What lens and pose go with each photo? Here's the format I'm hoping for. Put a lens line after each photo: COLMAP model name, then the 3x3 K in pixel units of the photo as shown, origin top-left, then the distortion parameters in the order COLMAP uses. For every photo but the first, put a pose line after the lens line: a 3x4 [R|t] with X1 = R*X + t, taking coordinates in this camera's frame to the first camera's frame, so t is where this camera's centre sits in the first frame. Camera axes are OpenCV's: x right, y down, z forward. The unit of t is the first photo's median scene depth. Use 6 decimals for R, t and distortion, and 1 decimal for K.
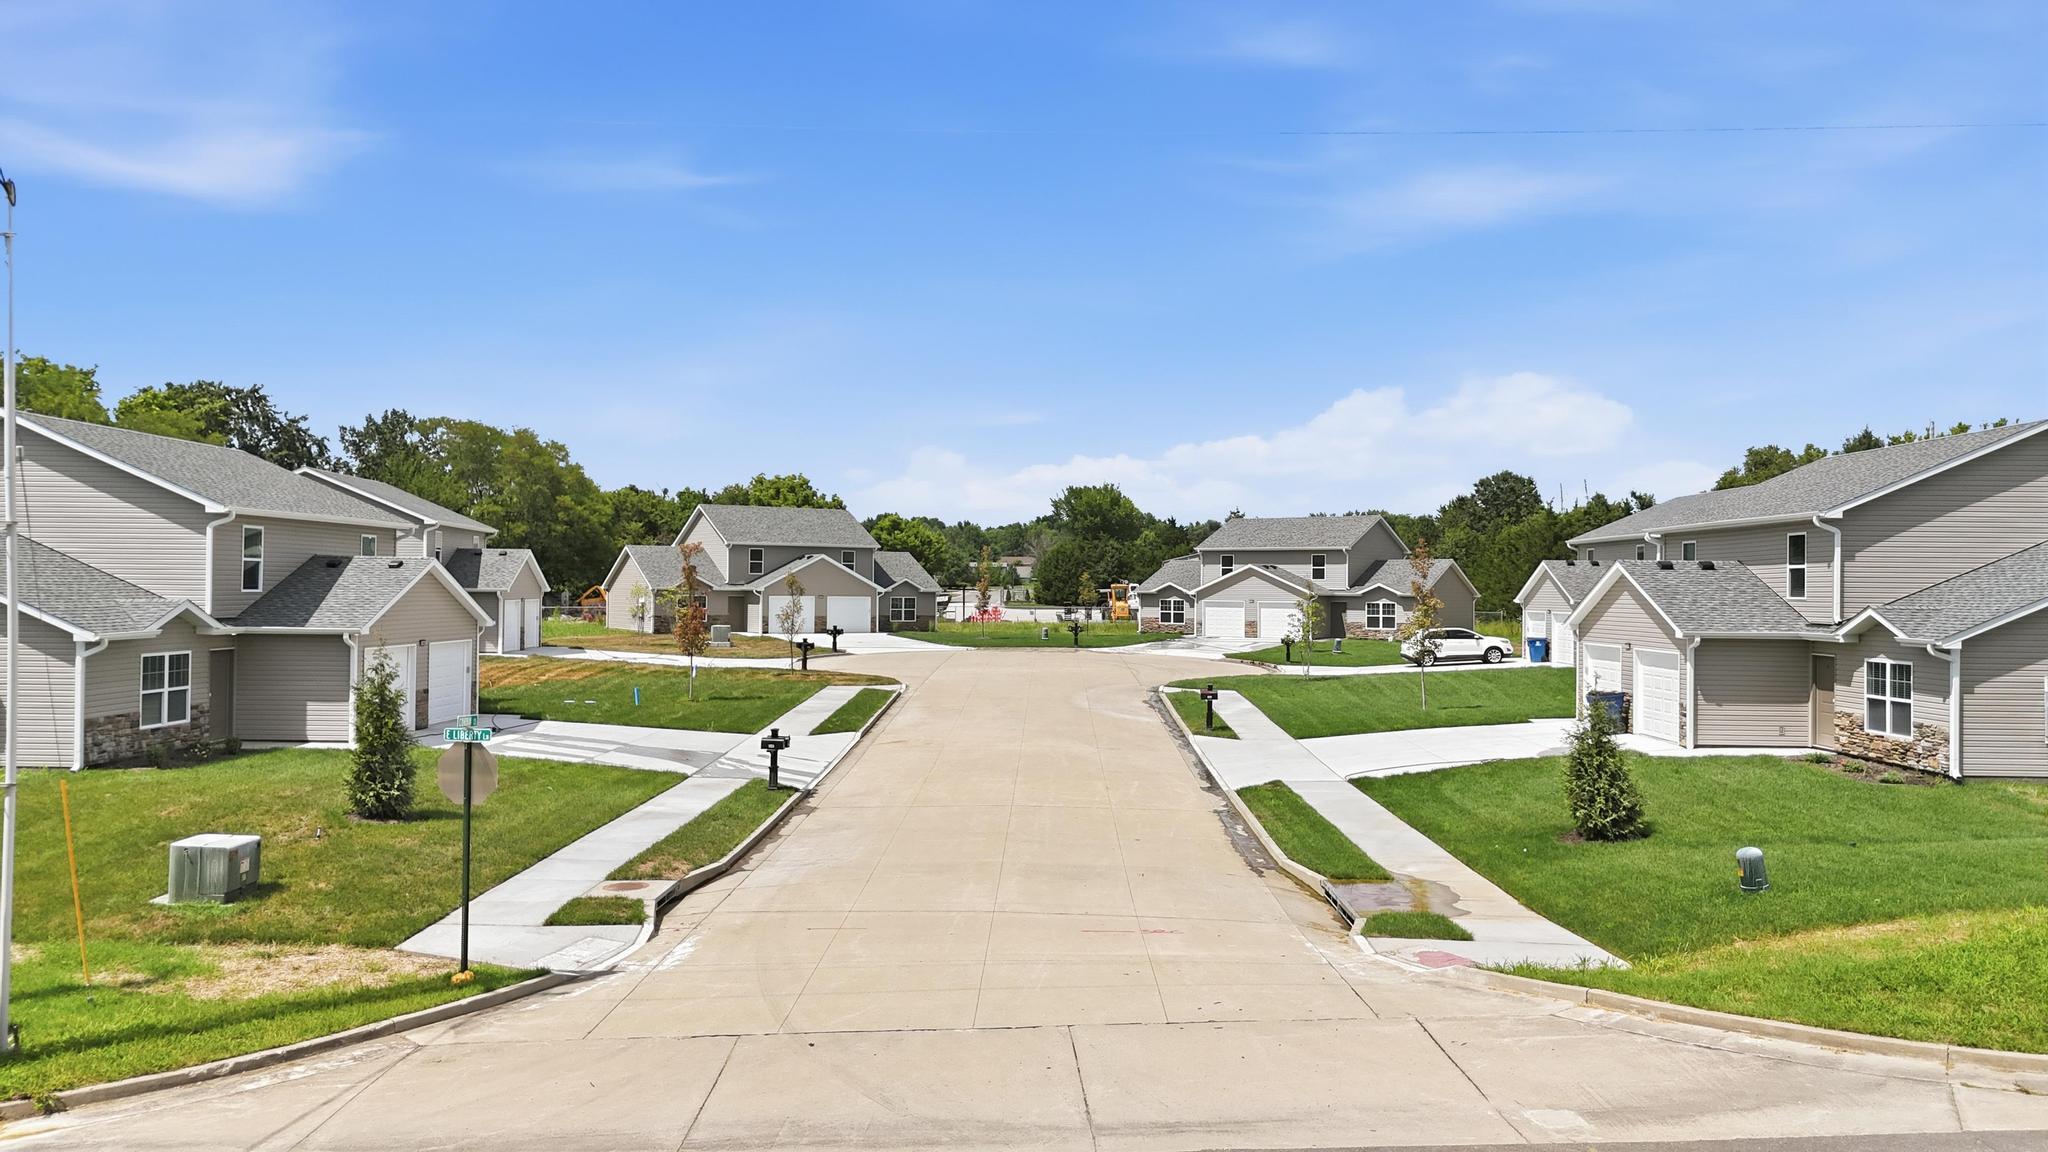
lens RADIAL K [[1502.0, 0, 1022.4], [0, 1502.0, 585.3], [0, 0, 1]] dist [0.006191, -0.001389]
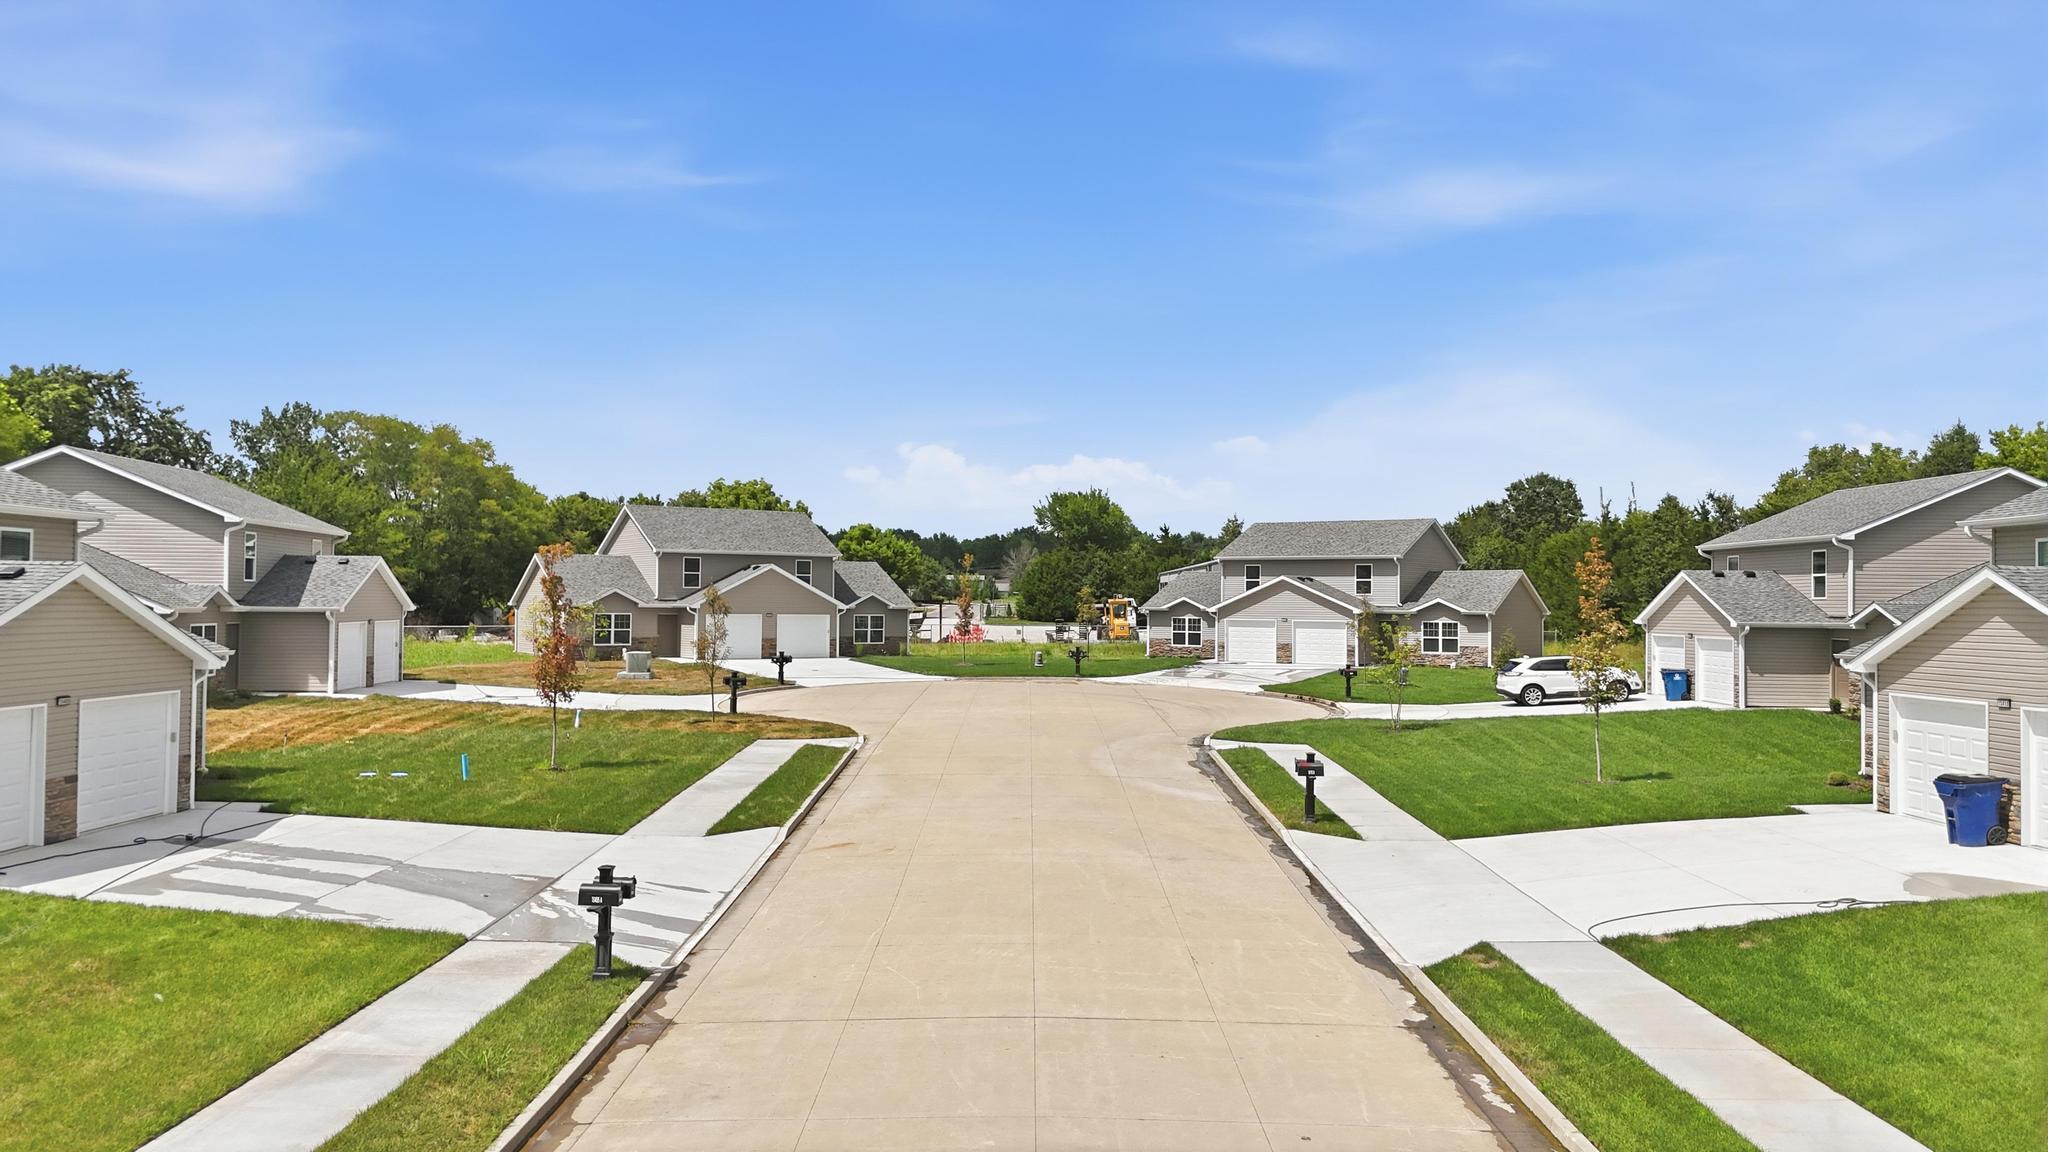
lens RADIAL K [[1498.9, 0, 1021.7], [0, 1498.9, 574.9], [0, 0, 1]] dist [0.009845, 0.001109]
pose [[0.999875, -0.000419, 0.015794, -0.006957], [0.000670, 0.999873, -0.015893, -0.001316], [-0.015785, 0.015901, 0.999749, 0.158484]]
